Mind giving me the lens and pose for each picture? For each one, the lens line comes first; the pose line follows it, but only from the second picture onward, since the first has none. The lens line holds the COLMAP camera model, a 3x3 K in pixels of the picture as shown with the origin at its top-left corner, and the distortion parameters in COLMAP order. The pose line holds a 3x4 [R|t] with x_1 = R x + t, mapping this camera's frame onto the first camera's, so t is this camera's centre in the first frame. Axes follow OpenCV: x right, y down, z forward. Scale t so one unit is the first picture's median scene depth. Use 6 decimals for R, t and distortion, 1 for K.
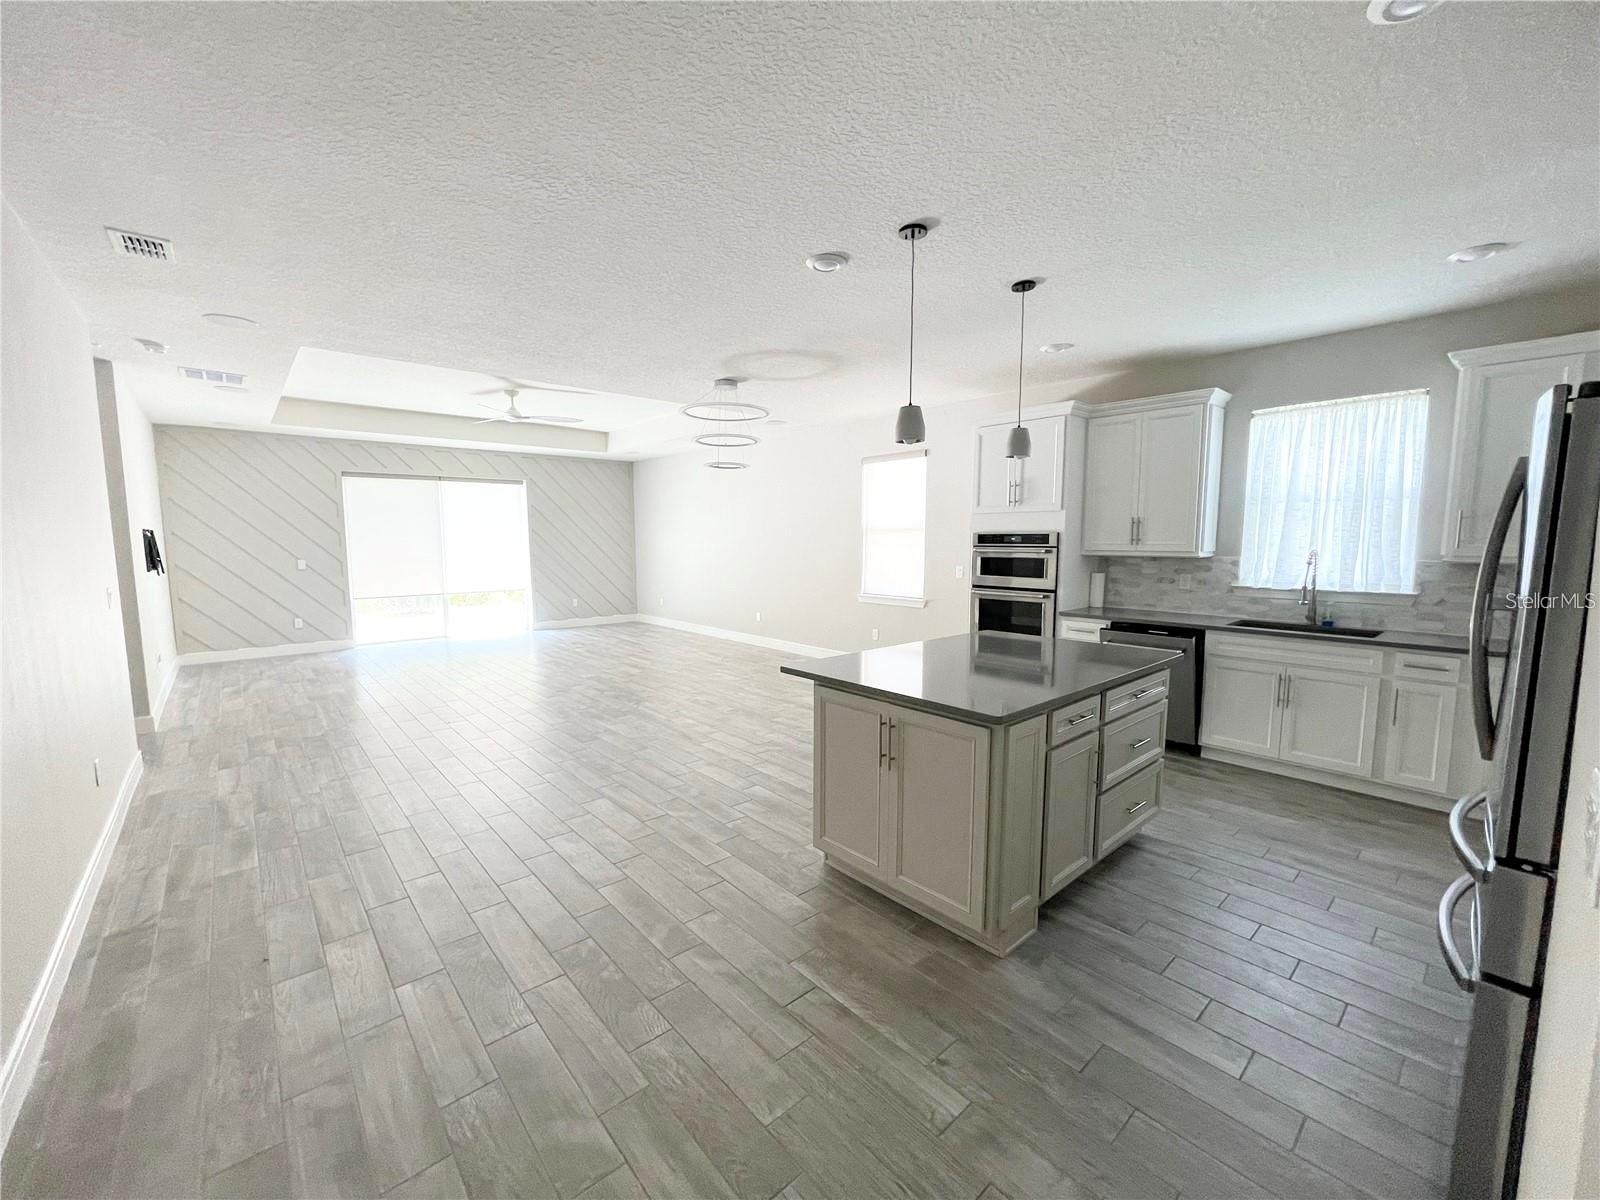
lens RADIAL K [[650.2, 0, 800.0], [0, 650.2, 600.0], [0, 0, 1]] dist [-0.010022, 0.000069]
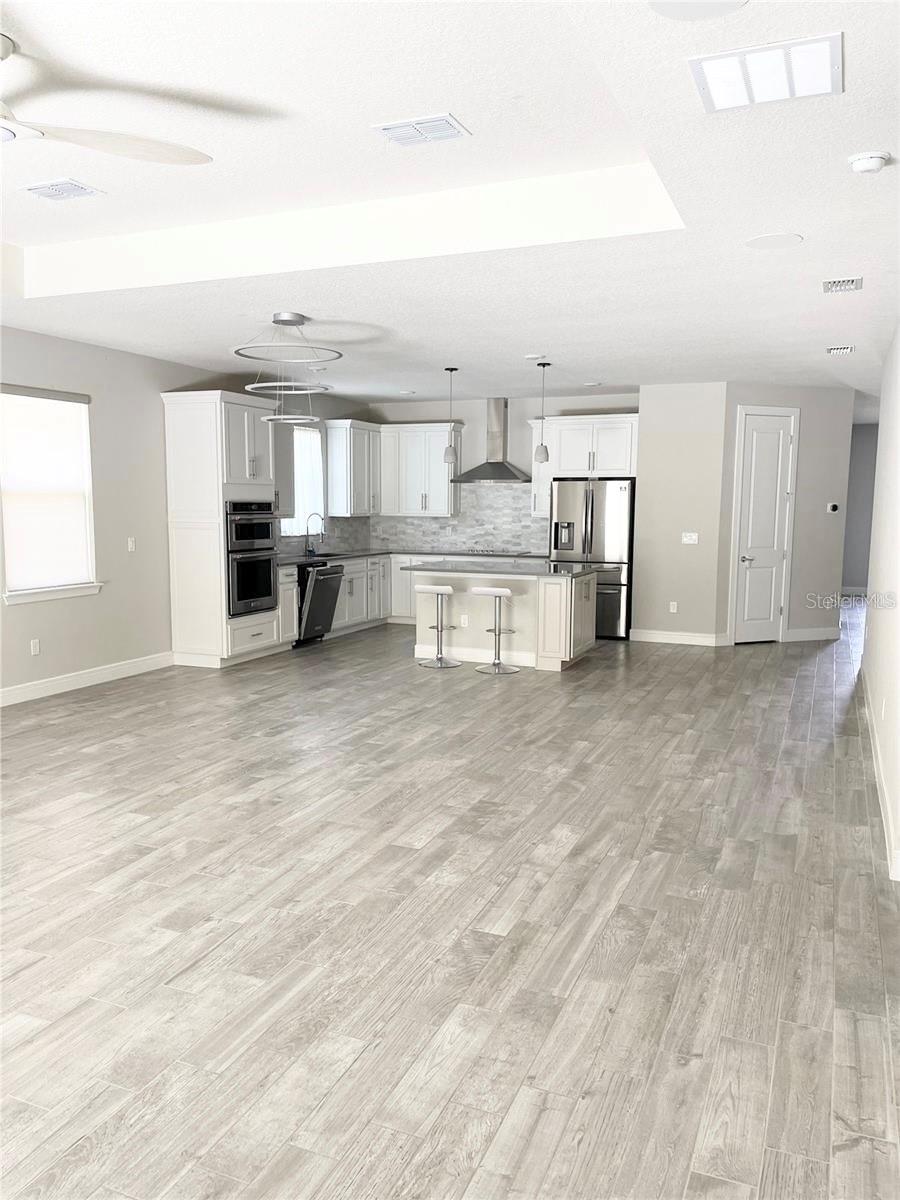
lens RADIAL K [[905.1, 0, 450.0], [0, 905.1, 600.0], [0, 0, 1]] dist [0.010874, 0.000093]
pose [[-0.434691, -0.100352, 0.894971, -1.529567], [0.082305, 0.985187, 0.150443, -0.171695], [-0.896811, 0.139057, -0.419992, 1.646637]]
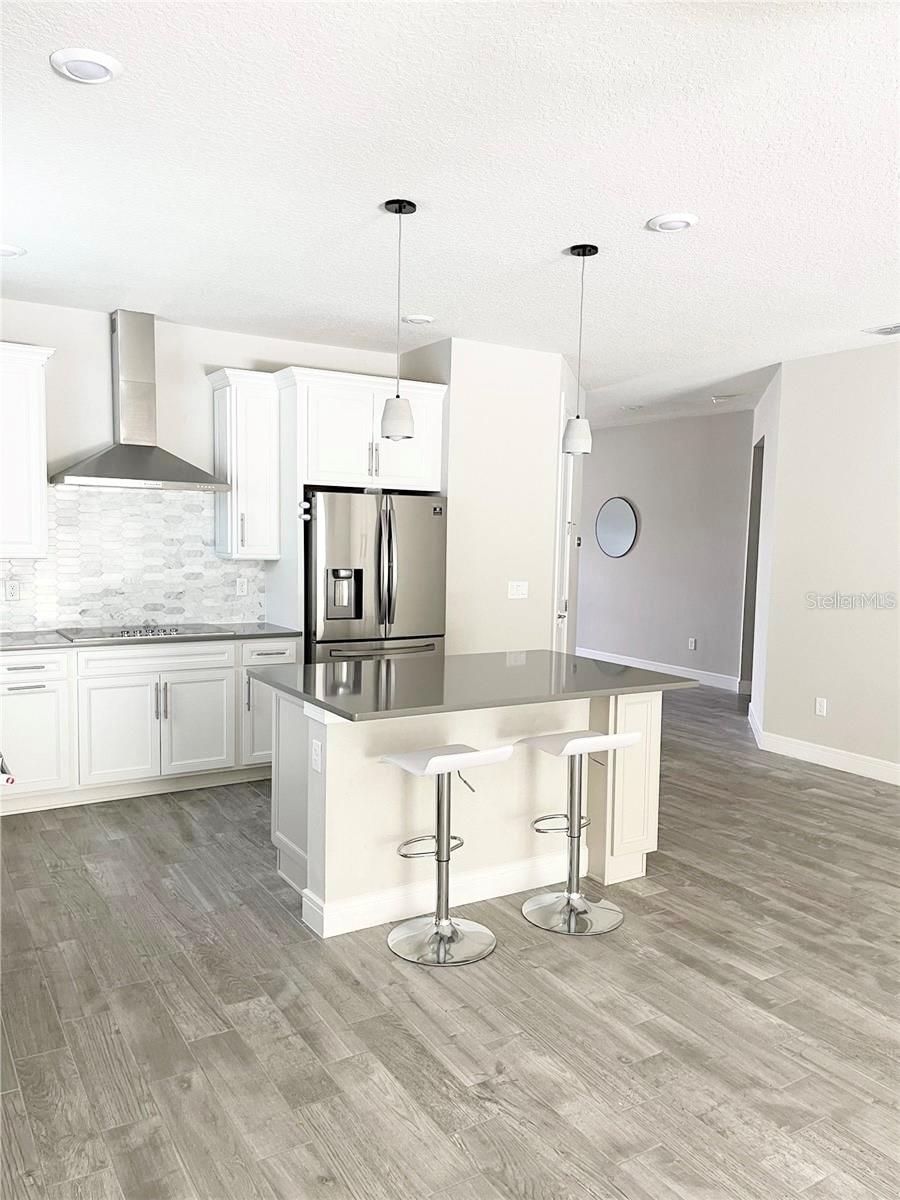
lens RADIAL K [[905.1, 0, 450.0], [0, 905.1, 600.0], [0, 0, 1]] dist [0.010874, 0.000093]
pose [[-0.984158, -0.033353, 0.174125, 0.069884], [-0.003743, 0.985835, 0.167679, -0.161363], [-0.177251, 0.164371, -0.970342, 1.572227]]
